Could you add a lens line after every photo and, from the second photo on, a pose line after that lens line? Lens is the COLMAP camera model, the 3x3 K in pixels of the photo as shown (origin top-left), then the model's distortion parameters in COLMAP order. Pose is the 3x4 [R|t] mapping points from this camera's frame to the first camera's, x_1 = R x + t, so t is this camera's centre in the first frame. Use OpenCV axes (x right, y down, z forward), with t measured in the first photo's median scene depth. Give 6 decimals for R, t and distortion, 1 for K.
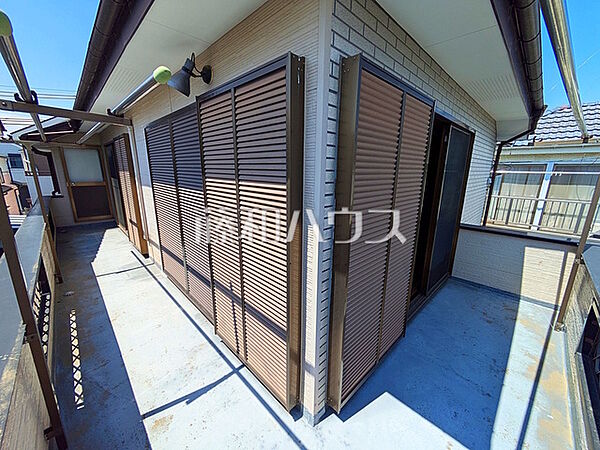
lens RADIAL K [[237.4, 0, 300.1], [0, 237.4, 229.4], [0, 0, 1]] dist [0.011499, 0.000203]
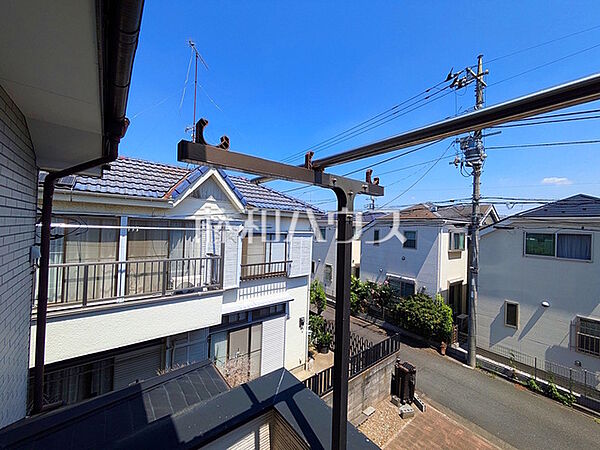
lens RADIAL K [[237.4, 0, 301.9], [0, 237.4, 227.9], [0, 0, 1]] dist [0.011499, 0.000203]
pose [[0.082043, -0.009239, 0.996586, 0.266747], [0.231161, 0.972864, -0.010011, -0.084382], [-0.969450, 0.231193, 0.081952, 0.339385]]
